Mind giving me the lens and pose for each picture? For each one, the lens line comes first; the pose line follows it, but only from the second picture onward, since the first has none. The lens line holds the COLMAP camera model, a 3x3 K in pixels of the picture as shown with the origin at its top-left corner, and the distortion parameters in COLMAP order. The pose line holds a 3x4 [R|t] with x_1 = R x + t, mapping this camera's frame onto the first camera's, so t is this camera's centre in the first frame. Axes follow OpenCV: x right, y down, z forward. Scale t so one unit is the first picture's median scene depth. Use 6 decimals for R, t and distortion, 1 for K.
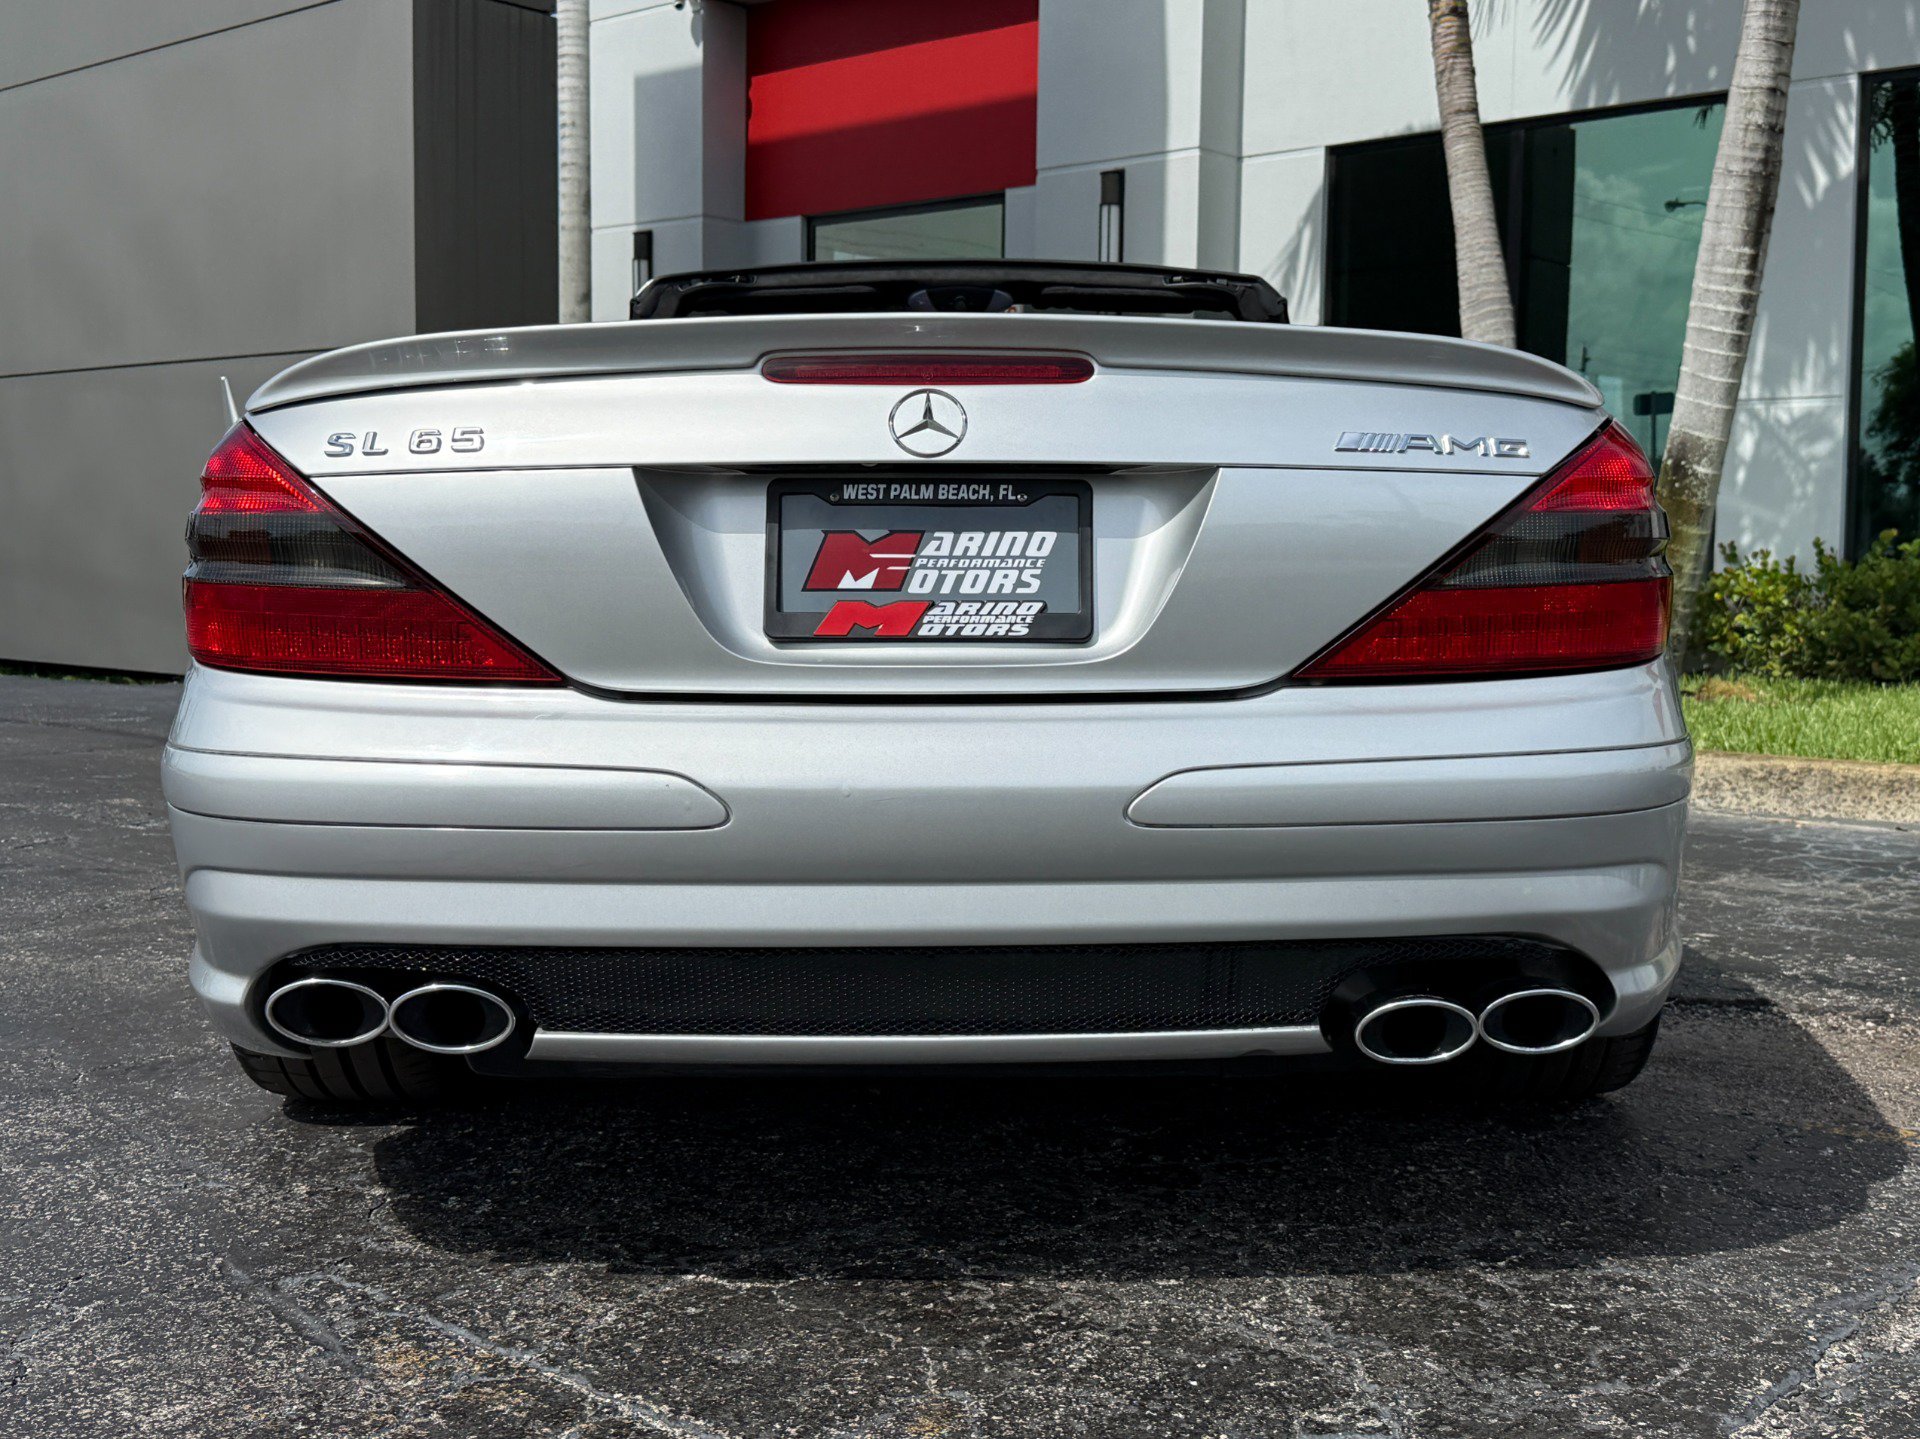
lens RADIAL K [[2113.7, 0, 1020.9], [0, 2113.7, 671.7], [0, 0, 1]] dist [0.185570, -0.426421]
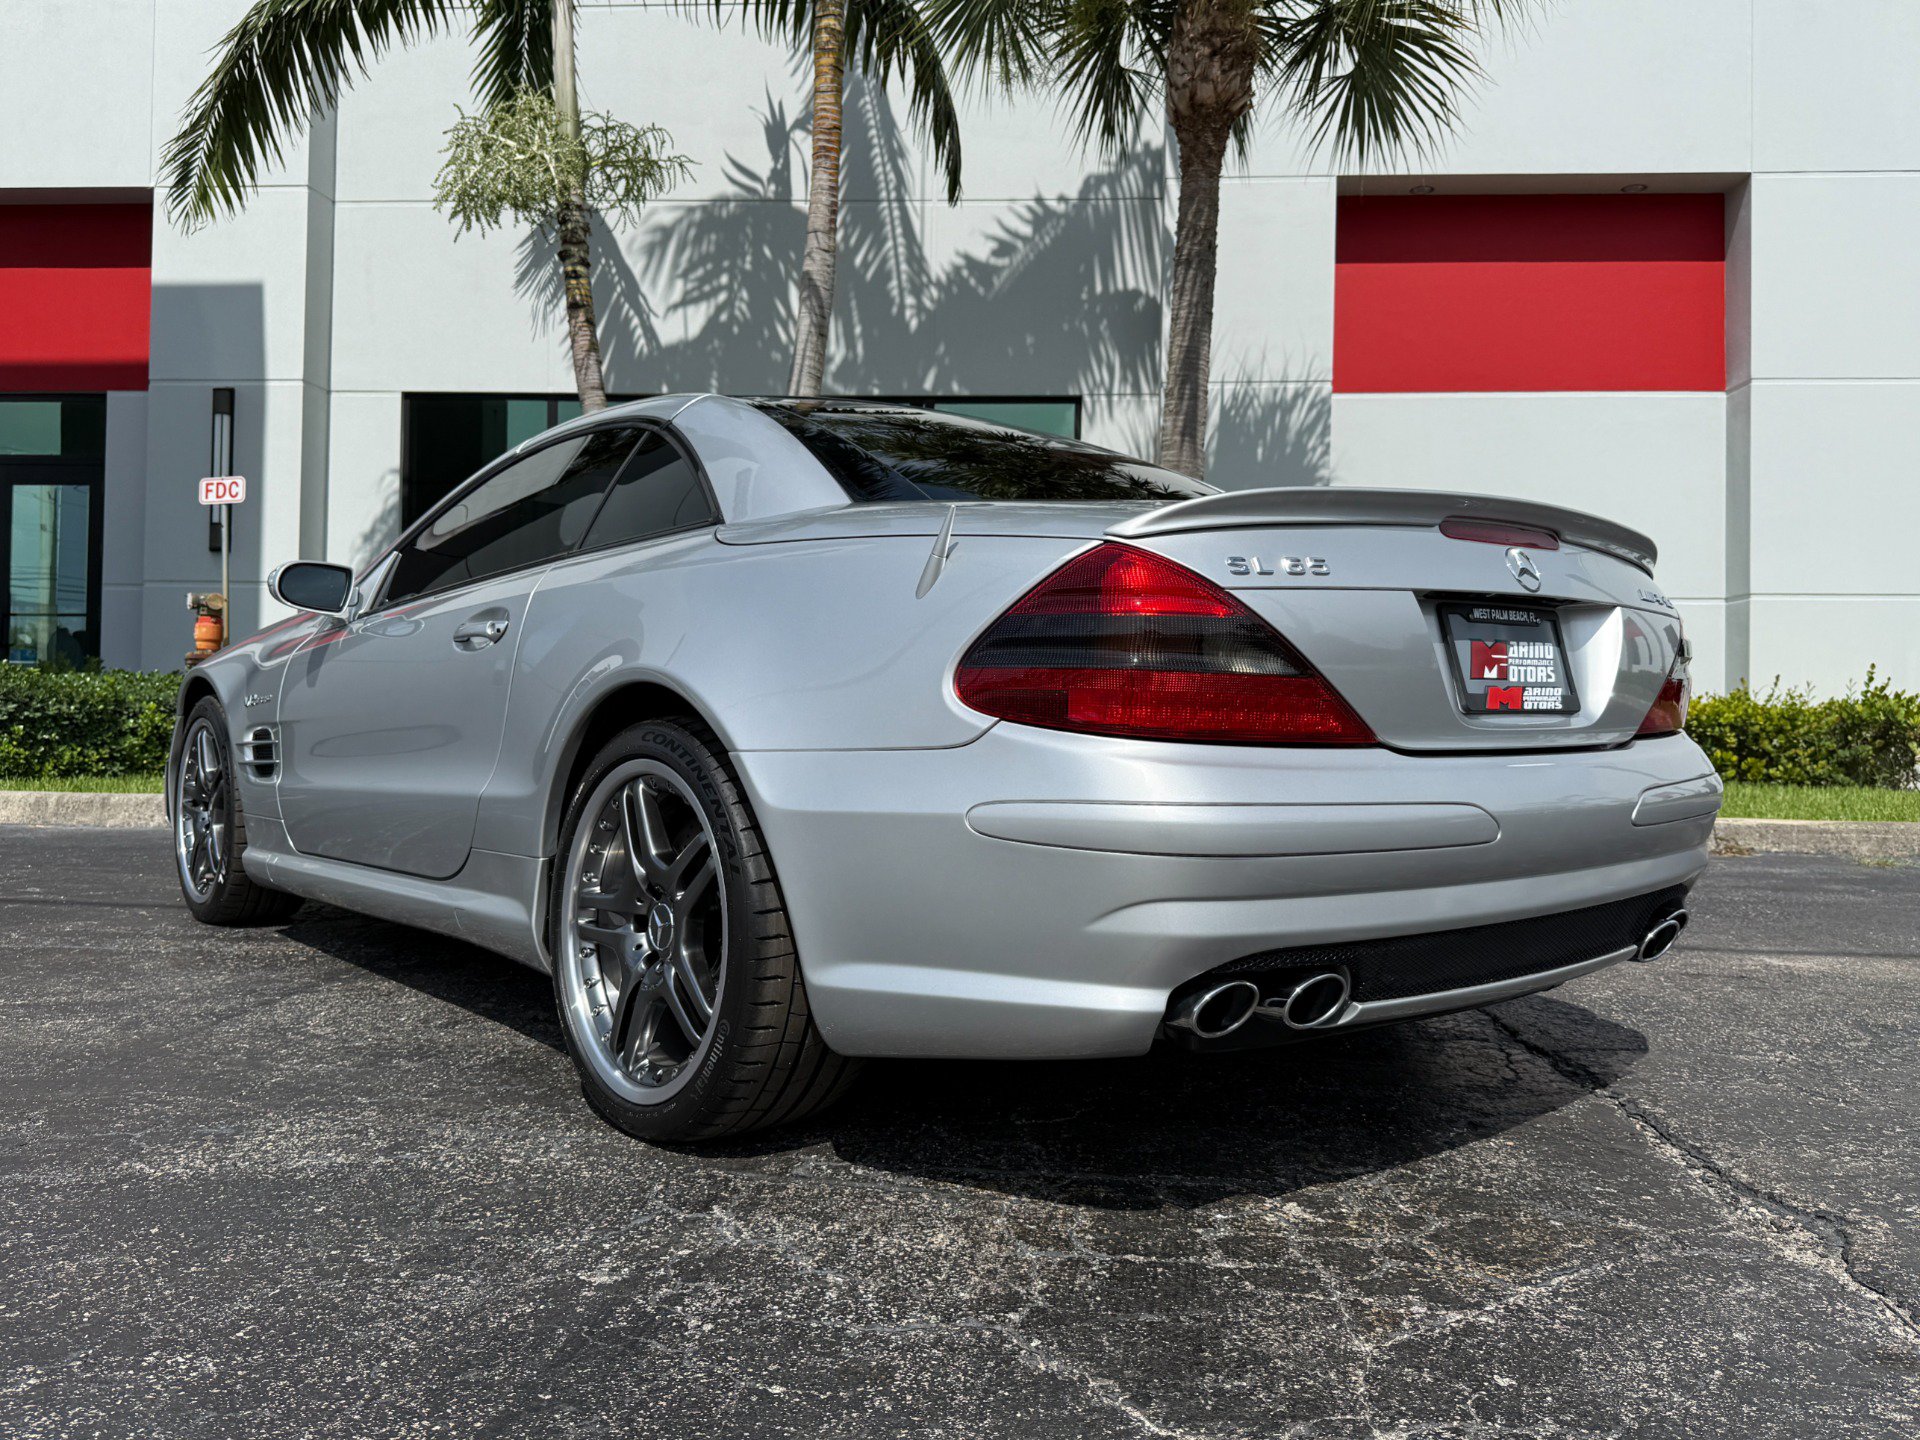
lens RADIAL K [[1504.2, 0, 949.2], [0, 1504.2, 681.7], [0, 0, 1]] dist [0.053557, -0.089762]
pose [[0.805919, 0.010557, 0.591931, -0.806155], [0.028349, 0.998006, -0.056397, 0.023488], [-0.591346, 0.062231, 0.804013, 0.130450]]
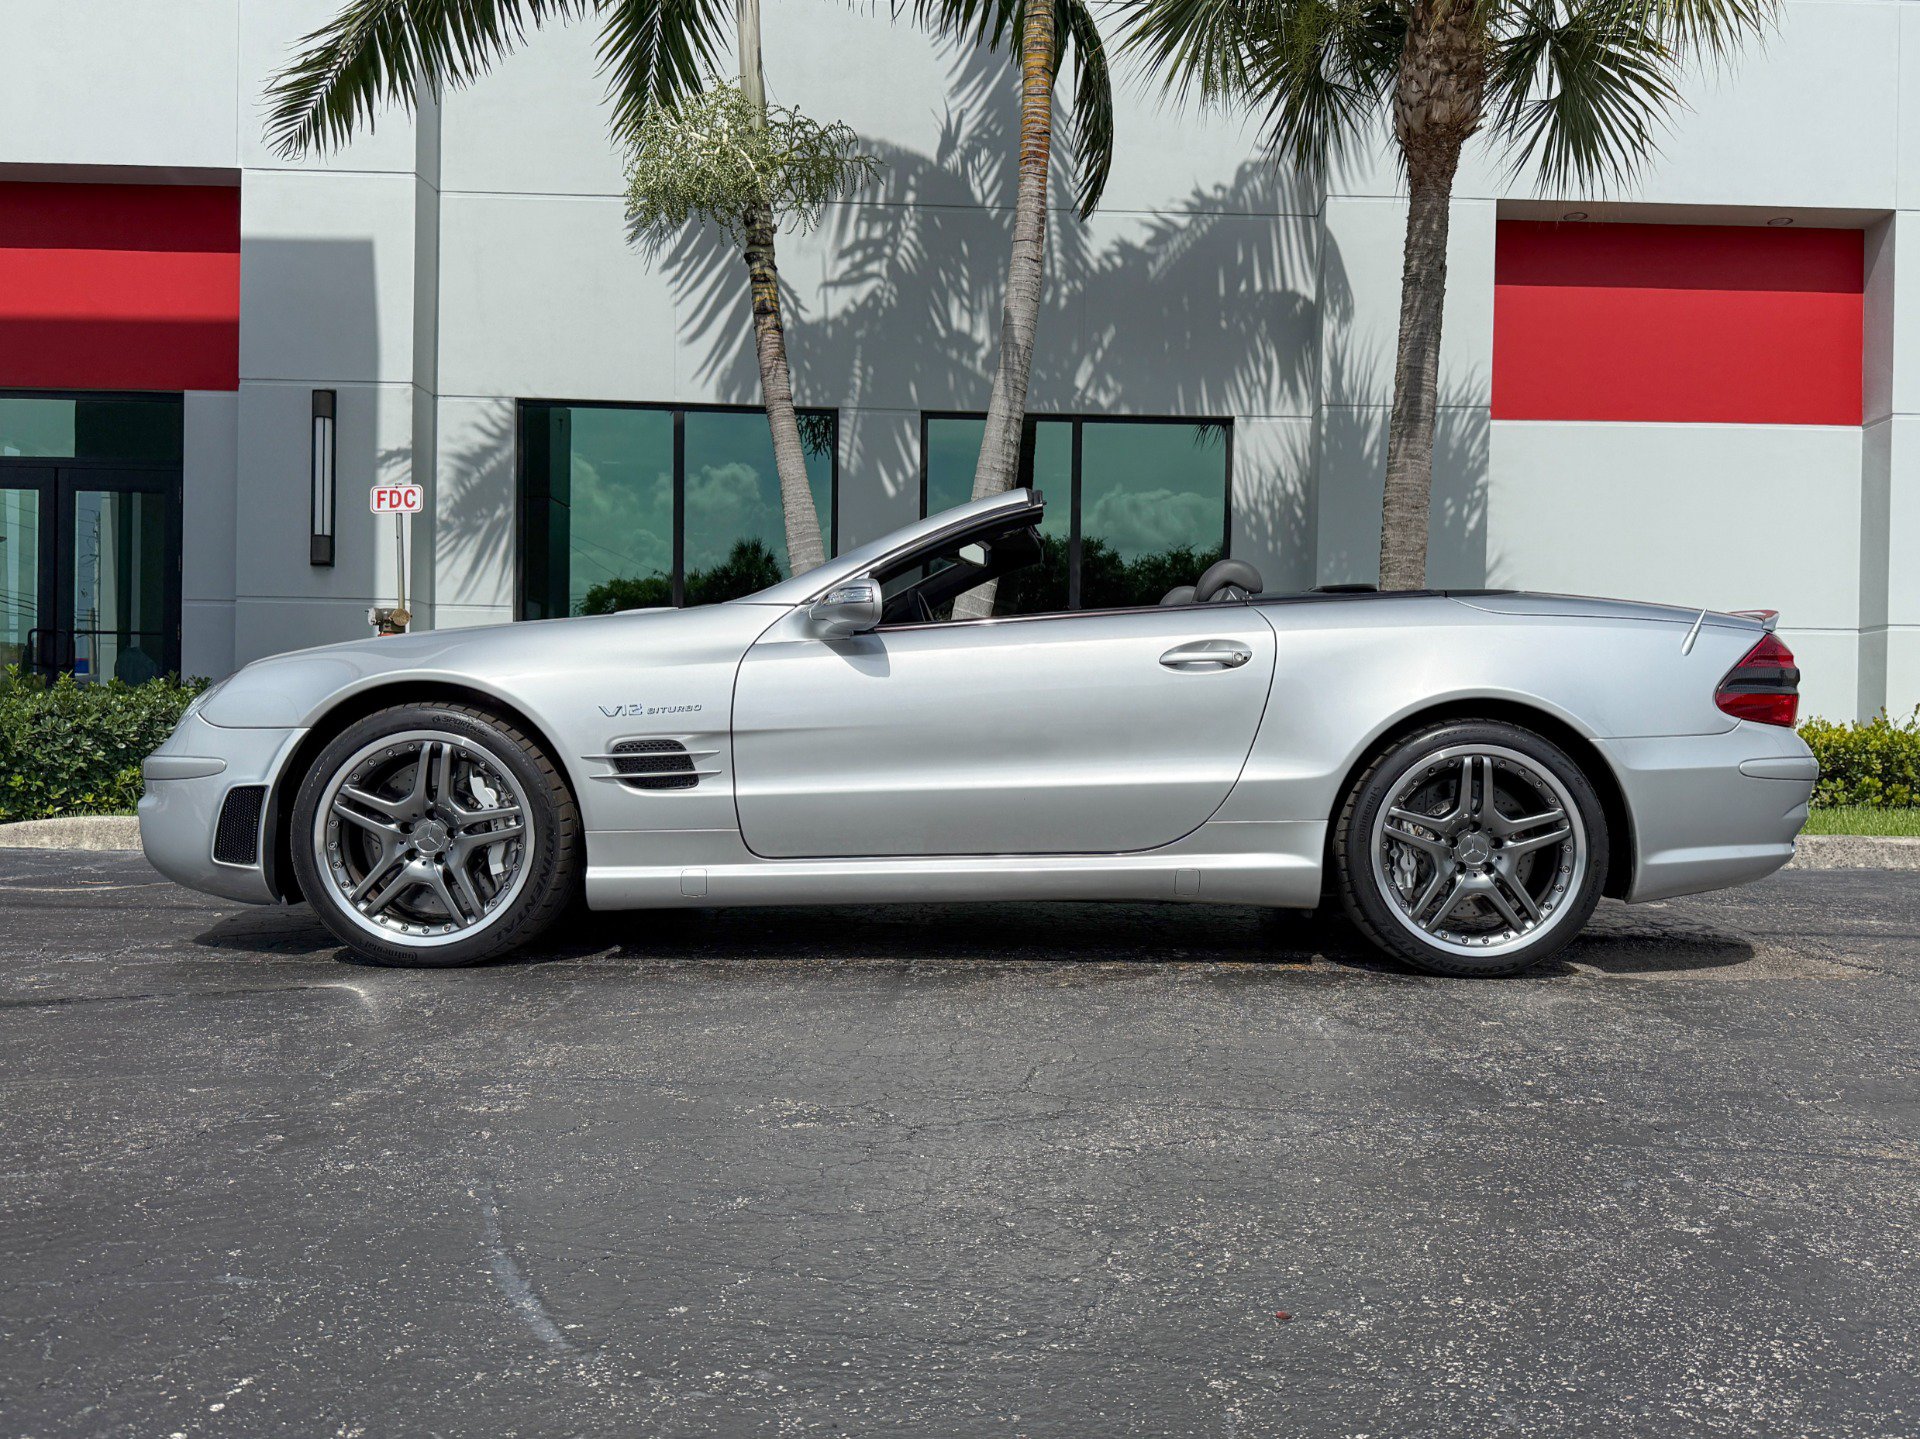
lens RADIAL K [[1555.0, 0, 1066.3], [0, 1555.0, 759.4], [0, 0, 1]] dist [0.073179, -0.119895]
pose [[0.747058, -0.005888, 0.664732, -1.309848], [0.030568, 0.999207, -0.025503, 0.032691], [-0.664055, 0.039372, 0.746646, 0.447697]]
